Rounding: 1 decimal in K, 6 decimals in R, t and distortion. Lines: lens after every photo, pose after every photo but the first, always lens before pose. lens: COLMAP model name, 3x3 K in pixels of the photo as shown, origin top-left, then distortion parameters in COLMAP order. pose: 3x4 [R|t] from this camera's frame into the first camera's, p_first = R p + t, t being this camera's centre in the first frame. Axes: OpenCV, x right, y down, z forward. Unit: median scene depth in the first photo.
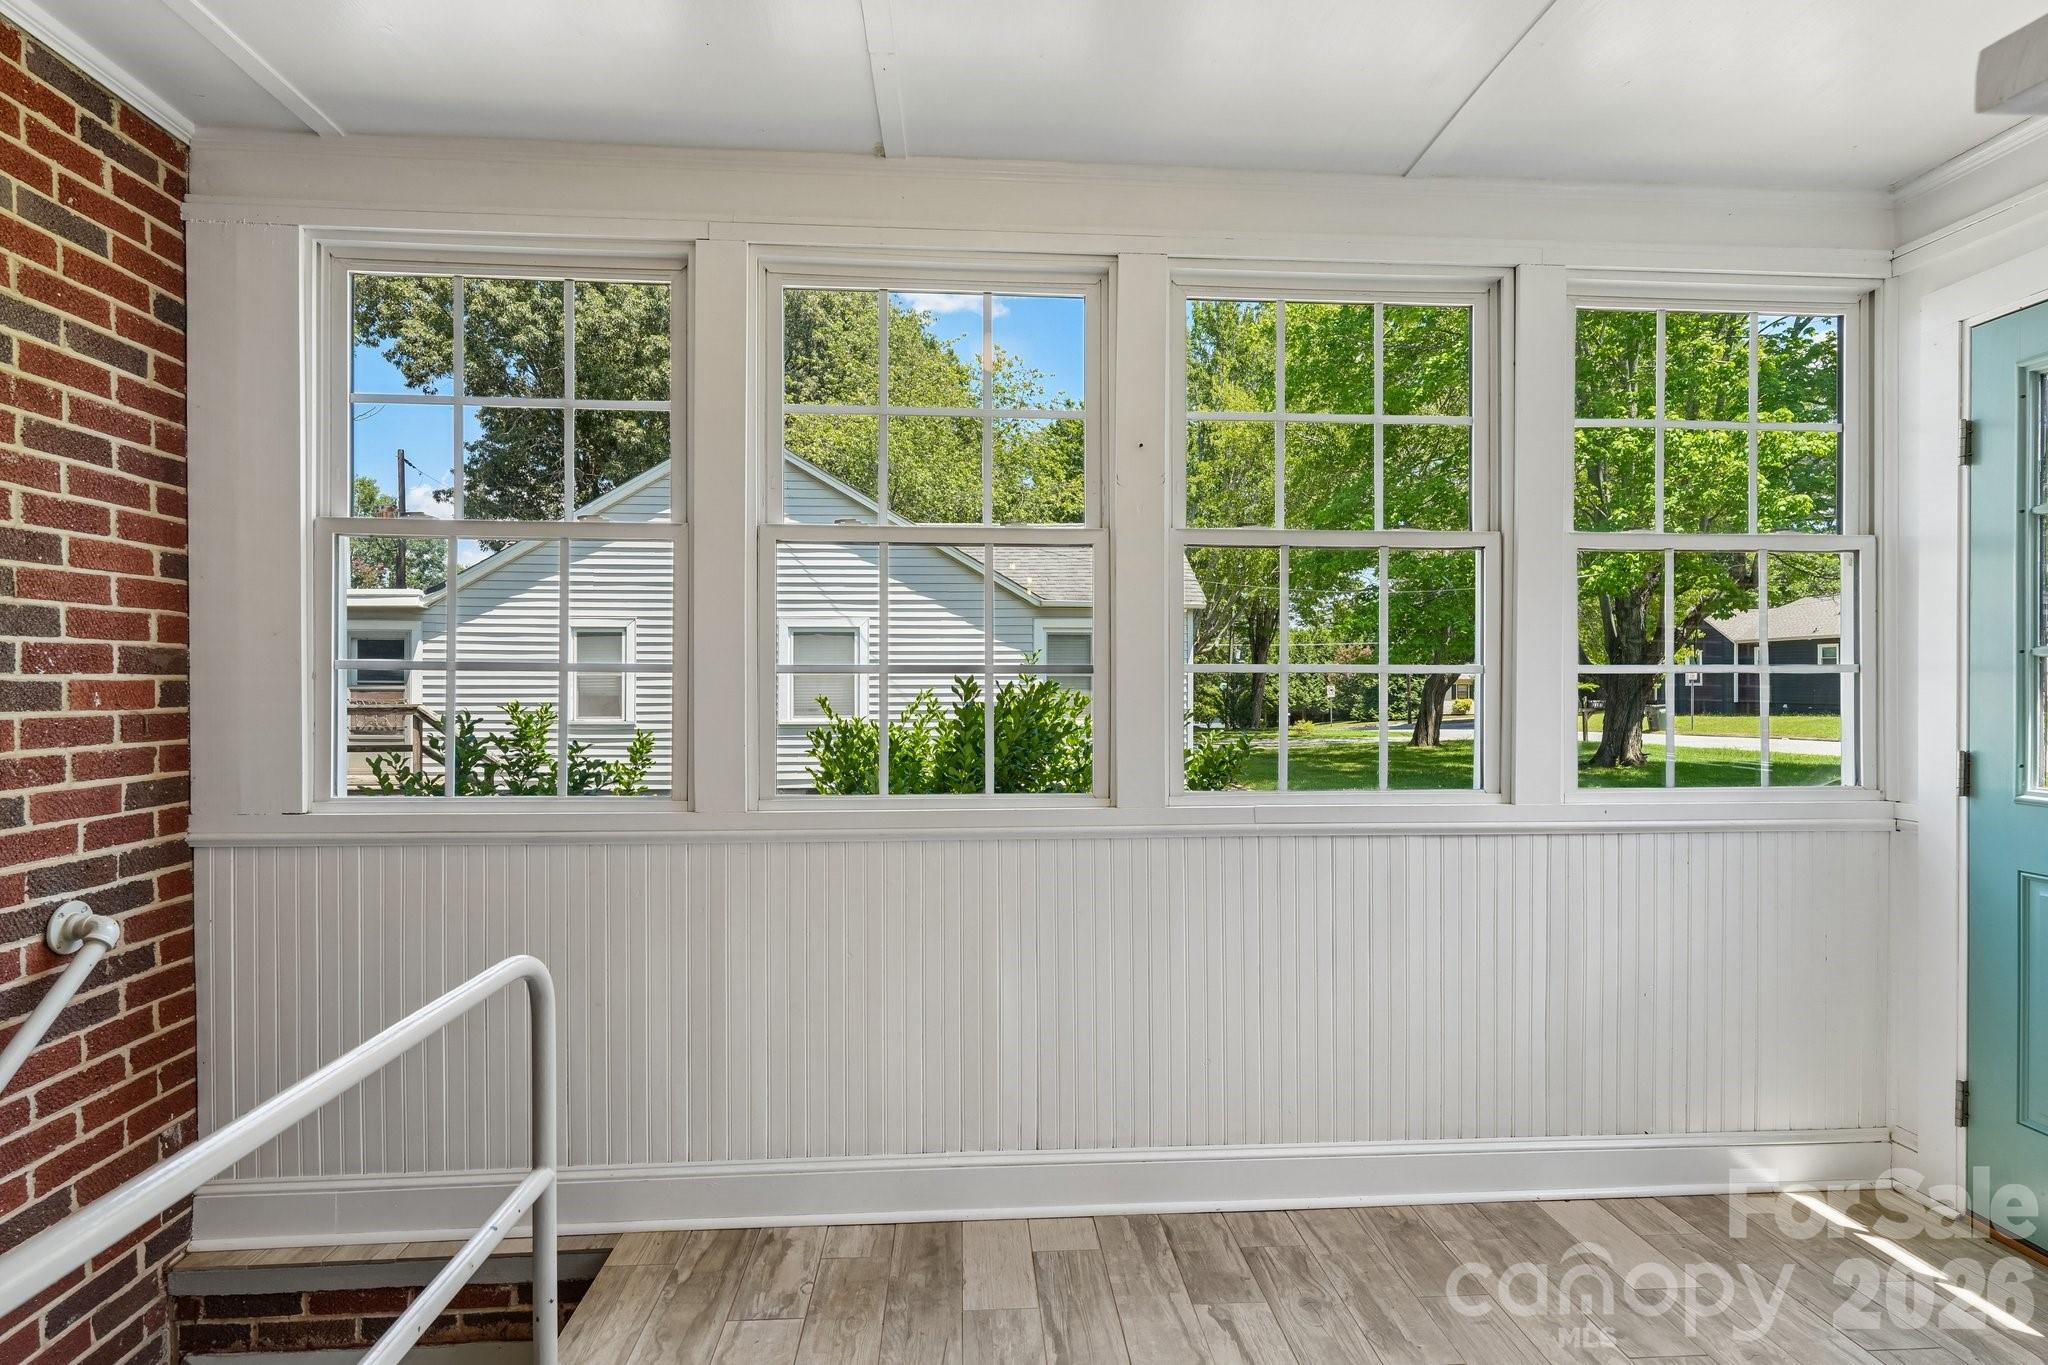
lens RADIAL K [[1005.7, 0, 1025.5], [0, 1005.7, 684.9], [0, 0, 1]] dist [0.001089, -0.000258]
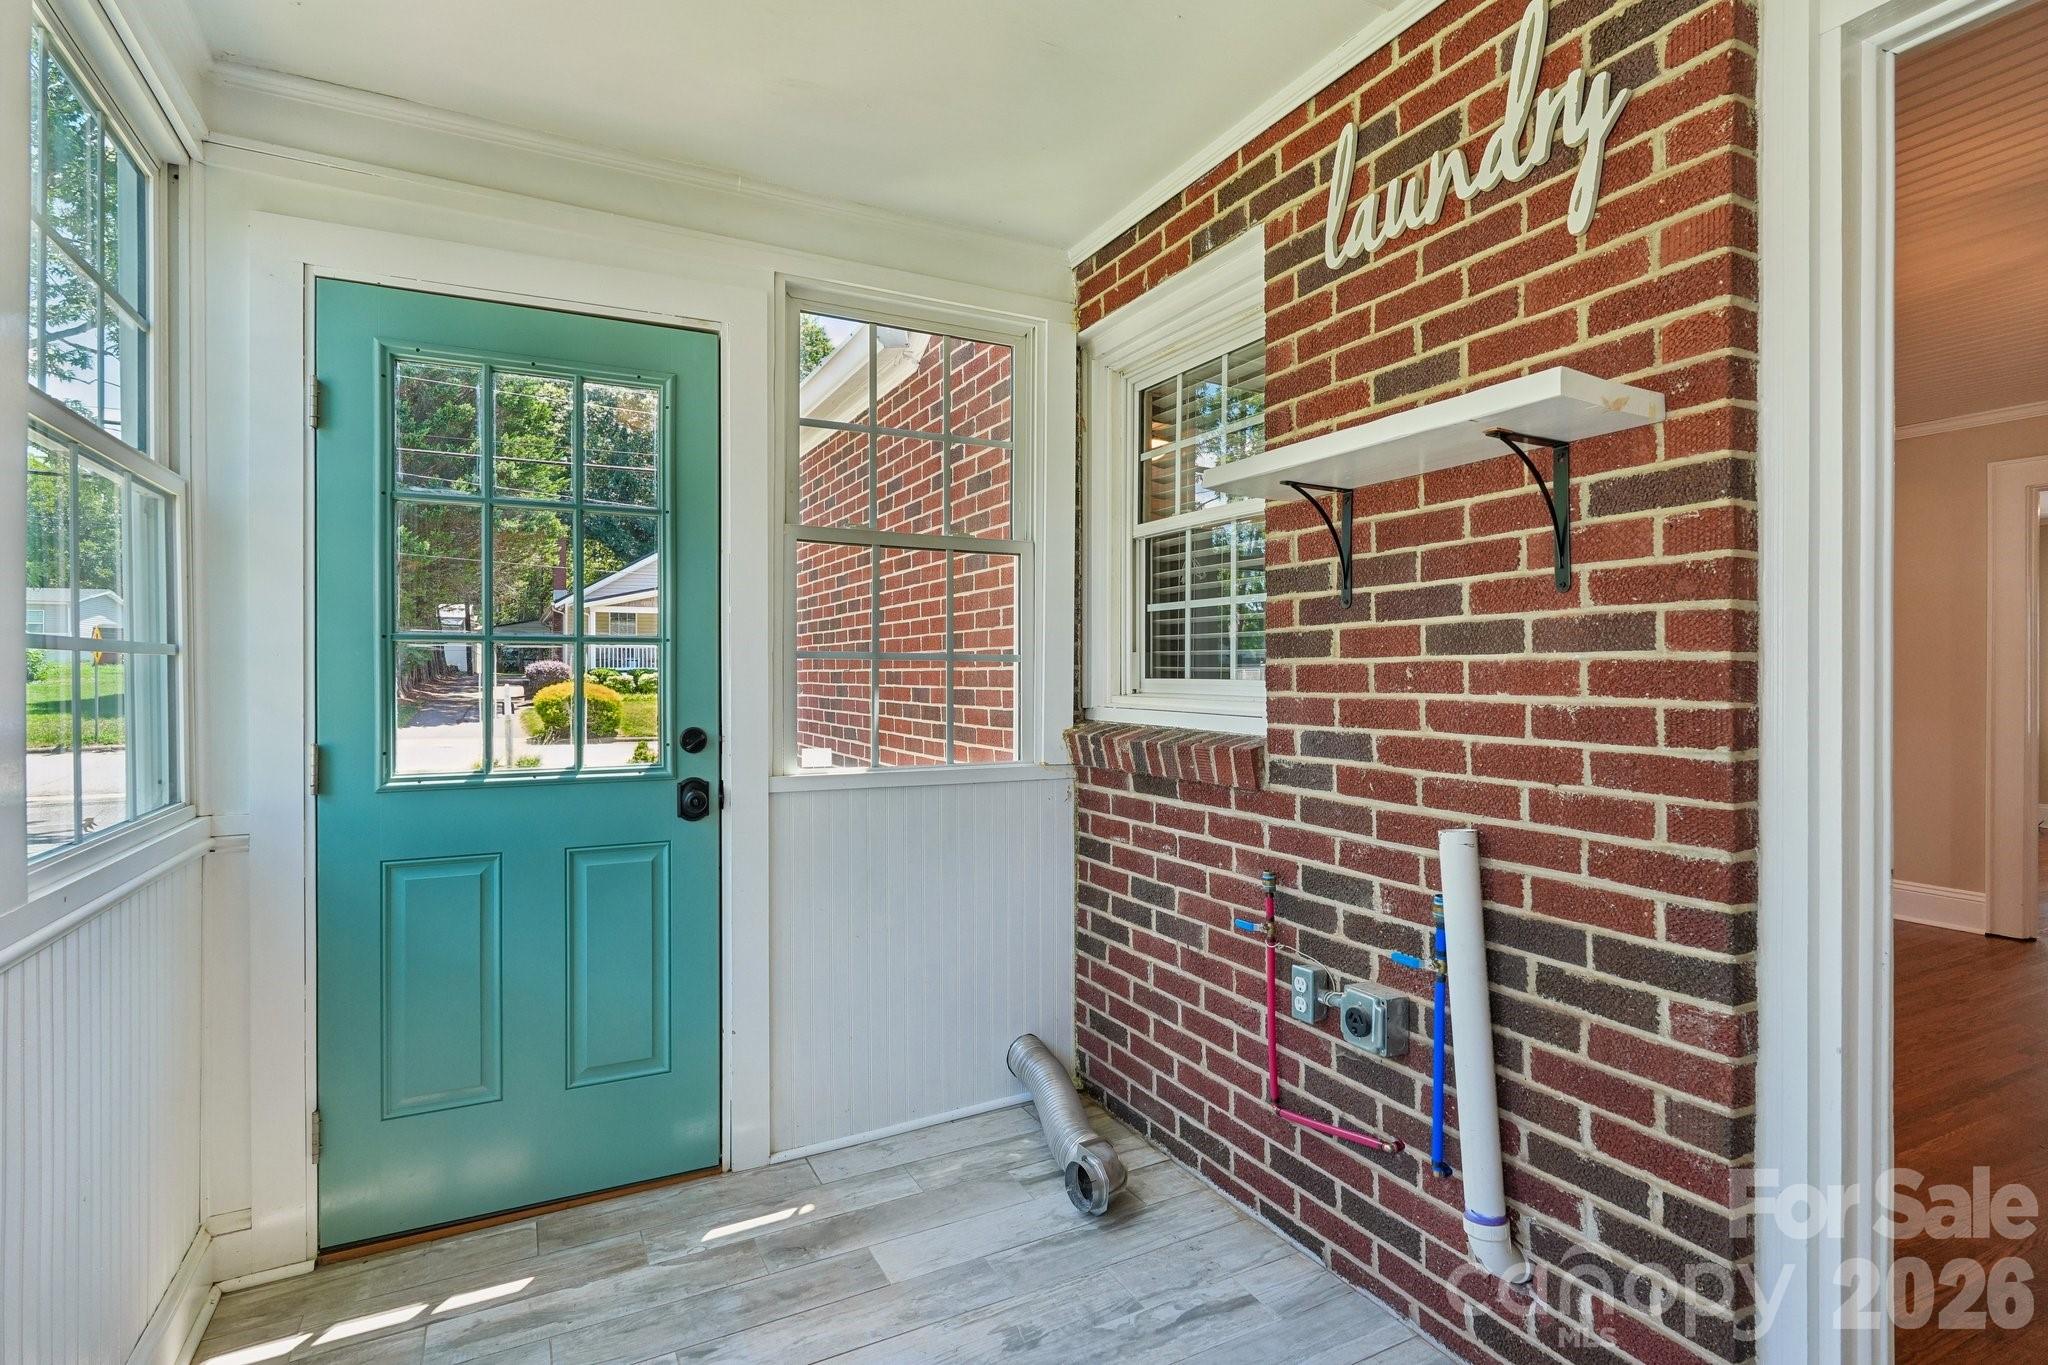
lens RADIAL K [[1005.7, 0, 1025.5], [0, 1005.7, 684.9], [0, 0, 1]] dist [0.001089, -0.000258]
pose [[-0.397249, -0.006126, 0.917691, -0.148775], [-0.000521, 0.999979, 0.006449, 0.006391], [-0.917711, 0.002084, -0.397243, 0.783938]]
